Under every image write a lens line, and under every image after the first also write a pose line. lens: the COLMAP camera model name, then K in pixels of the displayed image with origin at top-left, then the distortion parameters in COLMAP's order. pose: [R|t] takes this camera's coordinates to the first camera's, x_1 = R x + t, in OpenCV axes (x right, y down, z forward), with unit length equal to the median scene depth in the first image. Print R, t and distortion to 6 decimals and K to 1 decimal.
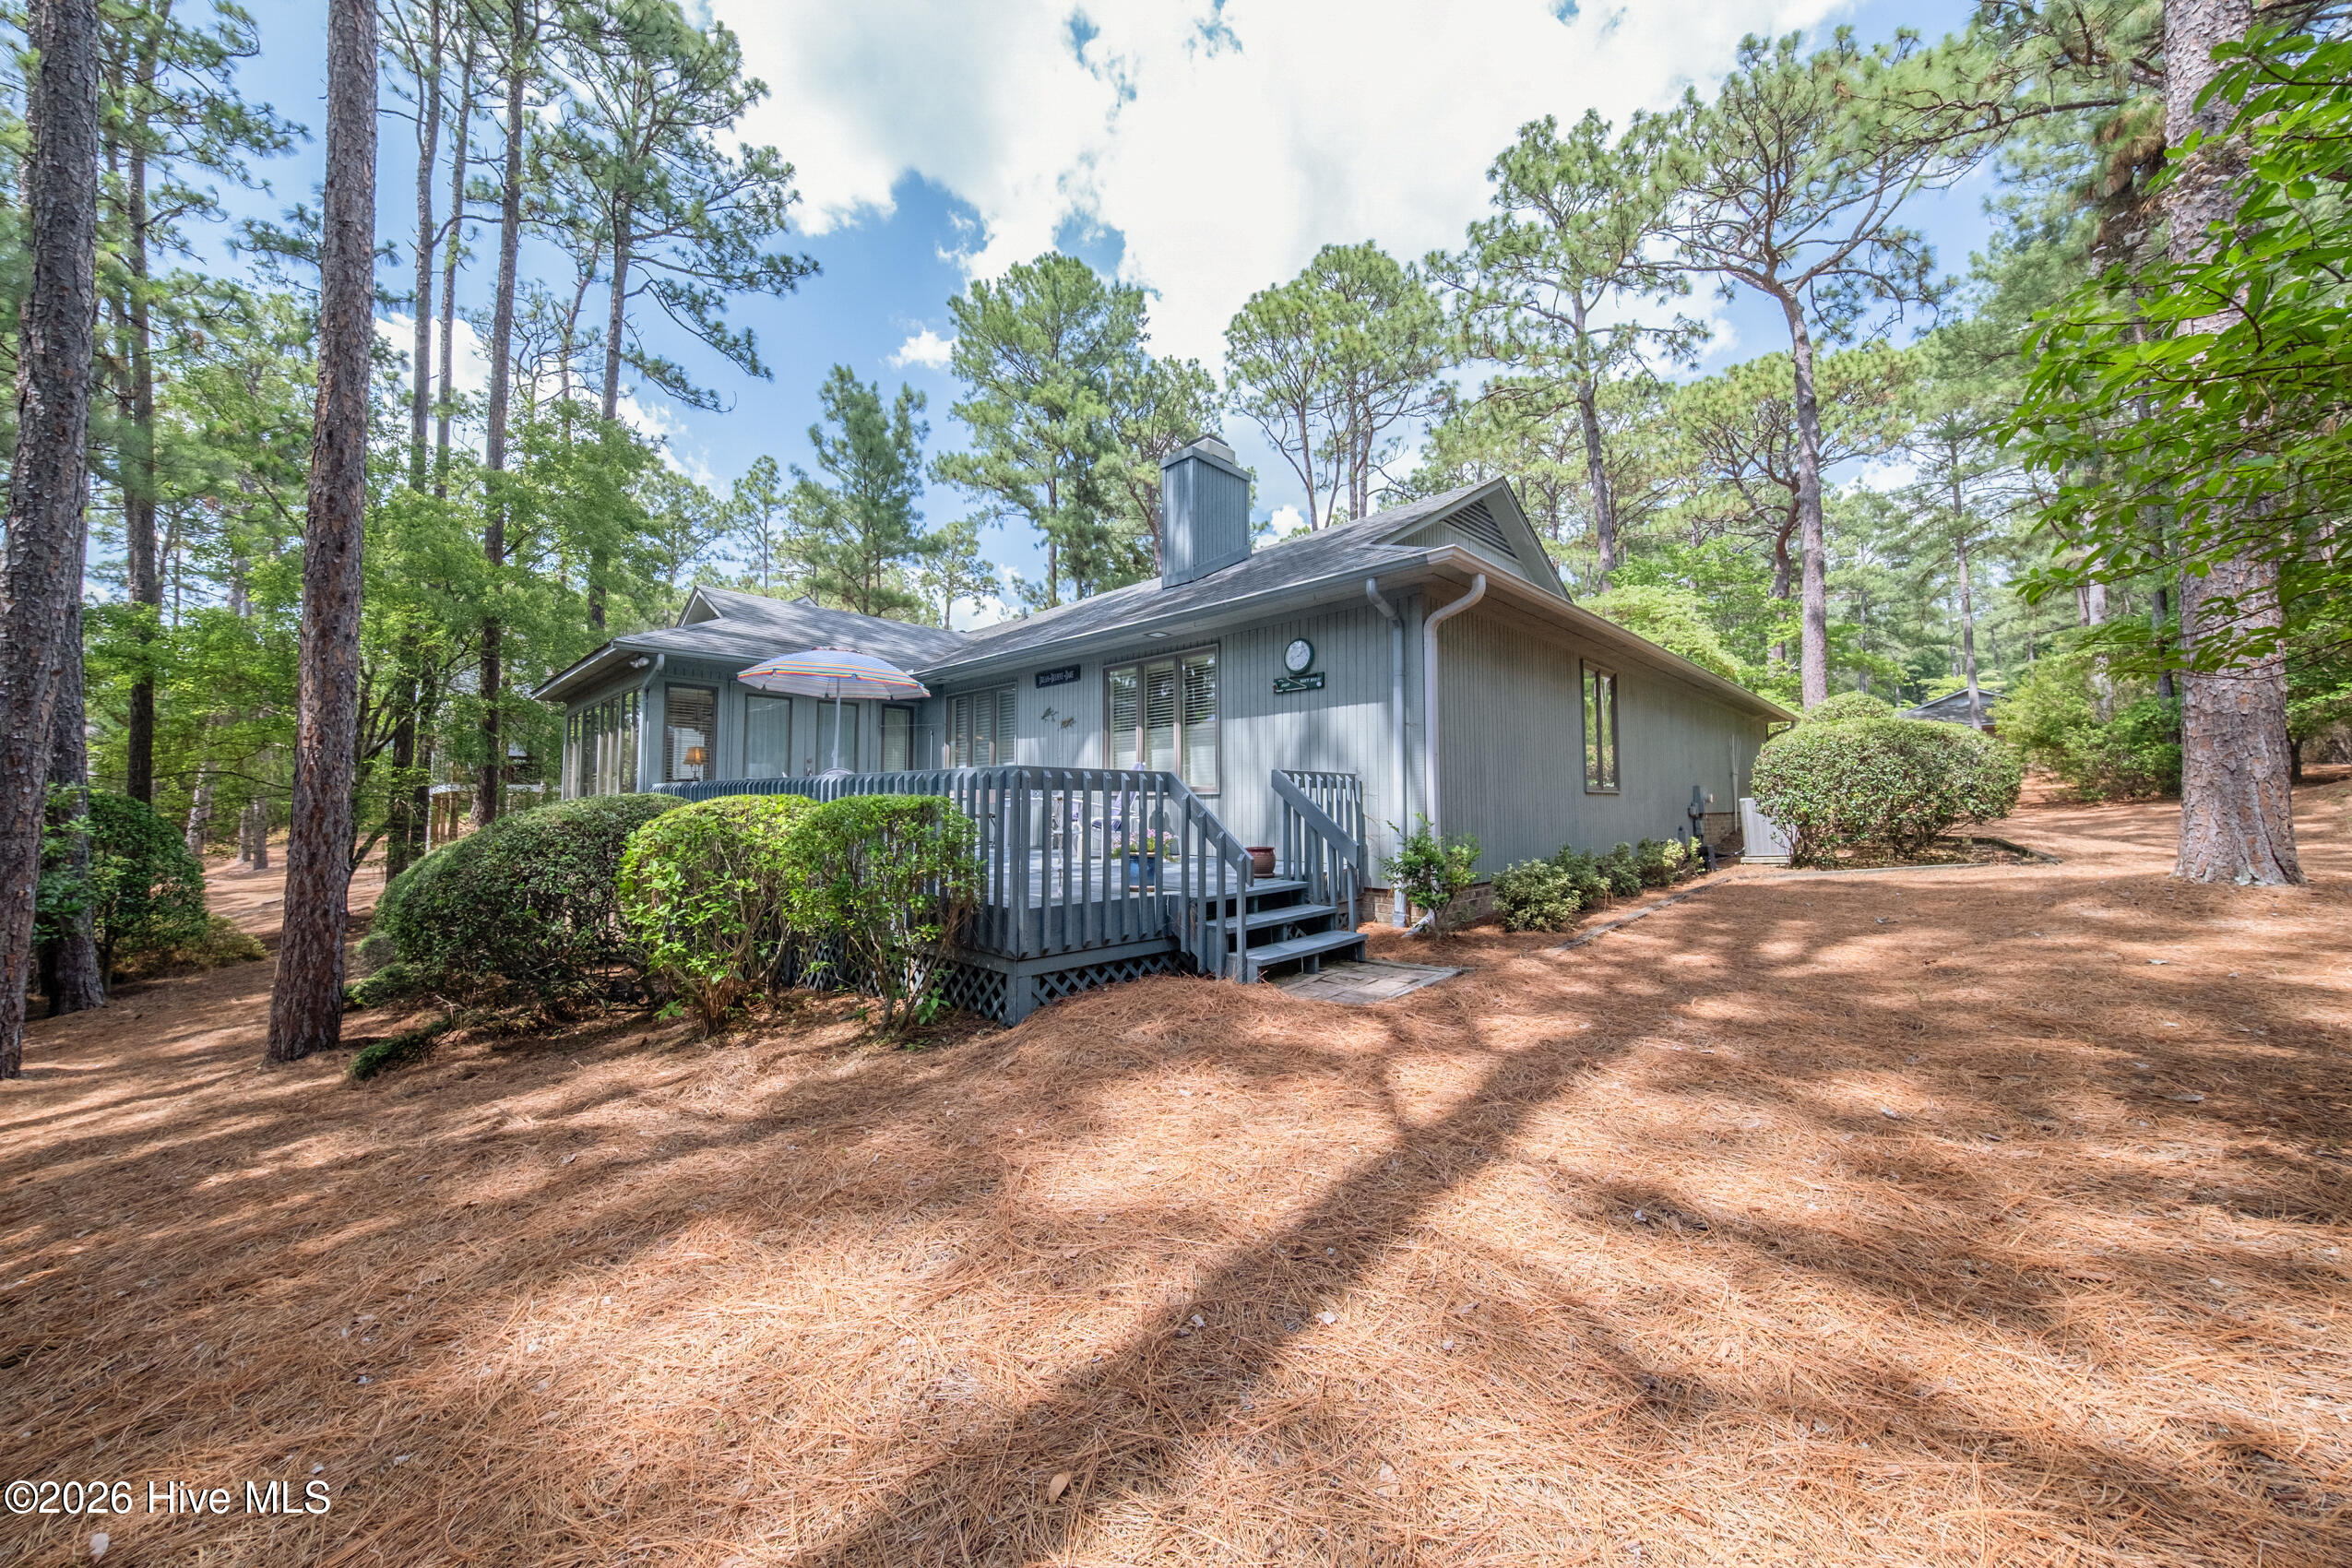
lens RADIAL K [[807.3, 0, 1172.3], [0, 807.3, 762.9], [0, 0, 1]] dist [0.032040, -0.016586]
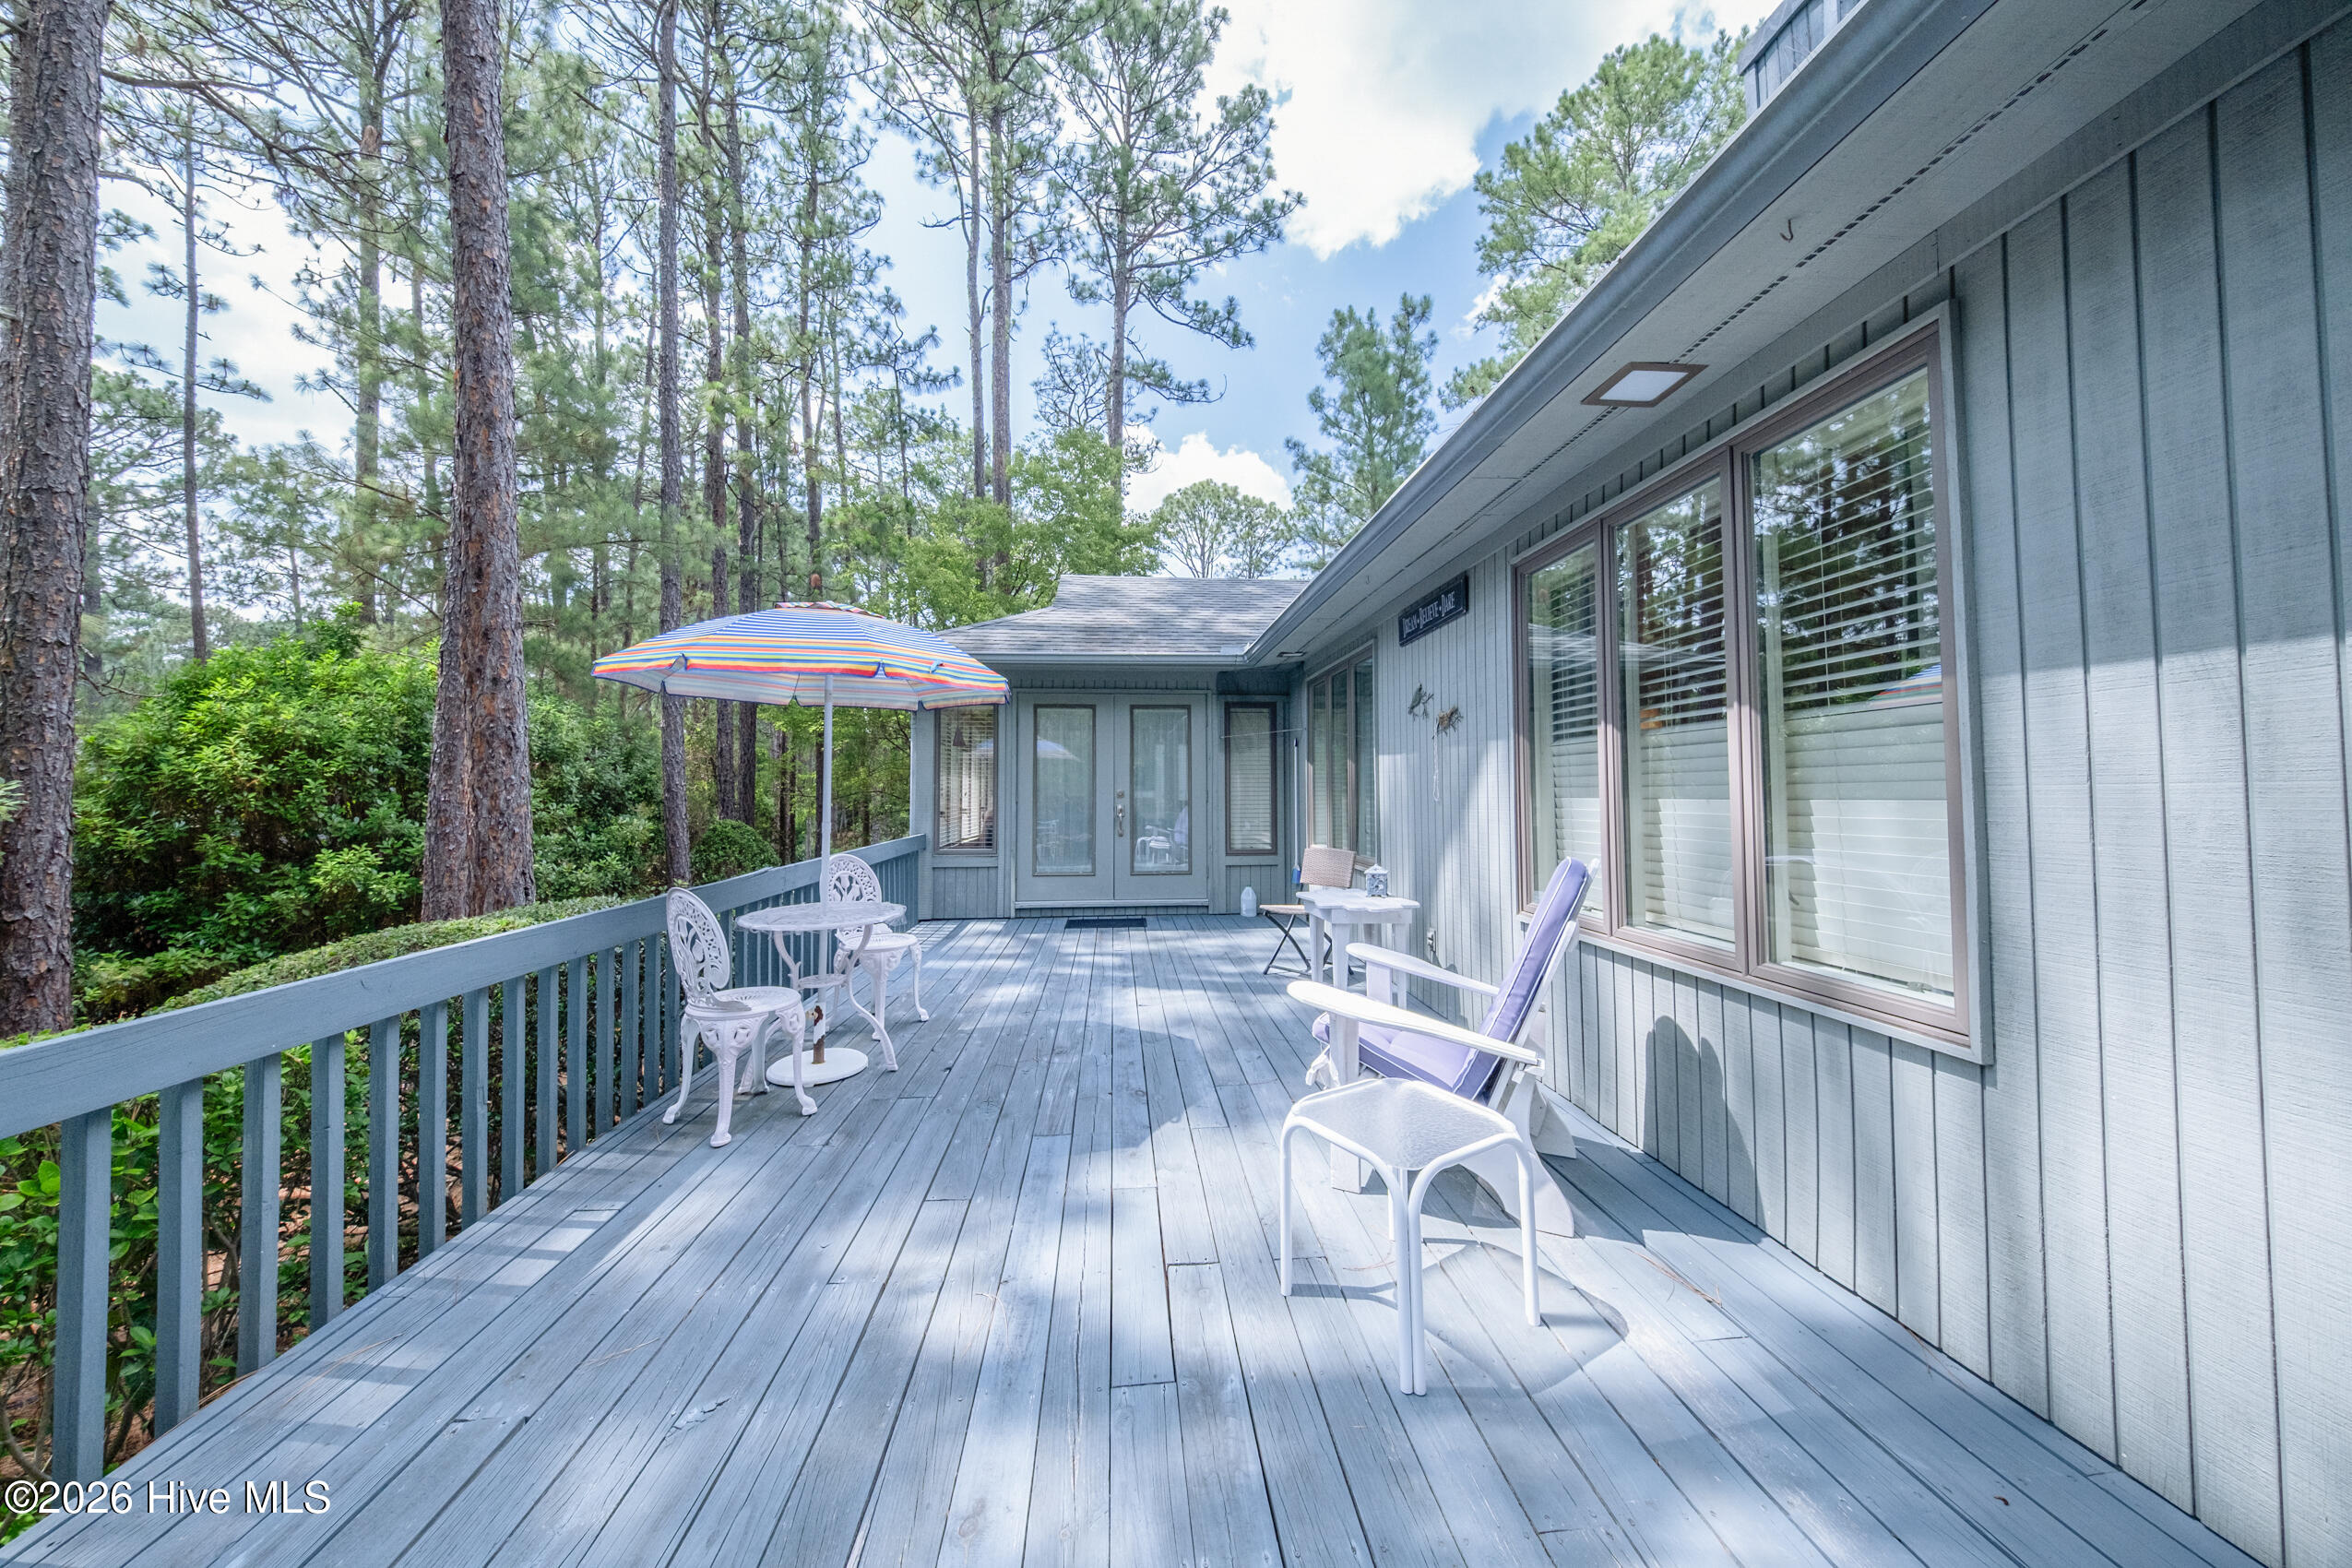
lens RADIAL K [[807.3, 0, 1172.3], [0, 807.3, 762.9], [0, 0, 1]] dist [0.032040, -0.016586]
pose [[0.754588, -0.028434, -0.655583, 0.014533], [0.037488, 0.999297, -0.000192, -0.014209], [0.655128, -0.024432, 0.755123, 0.256878]]
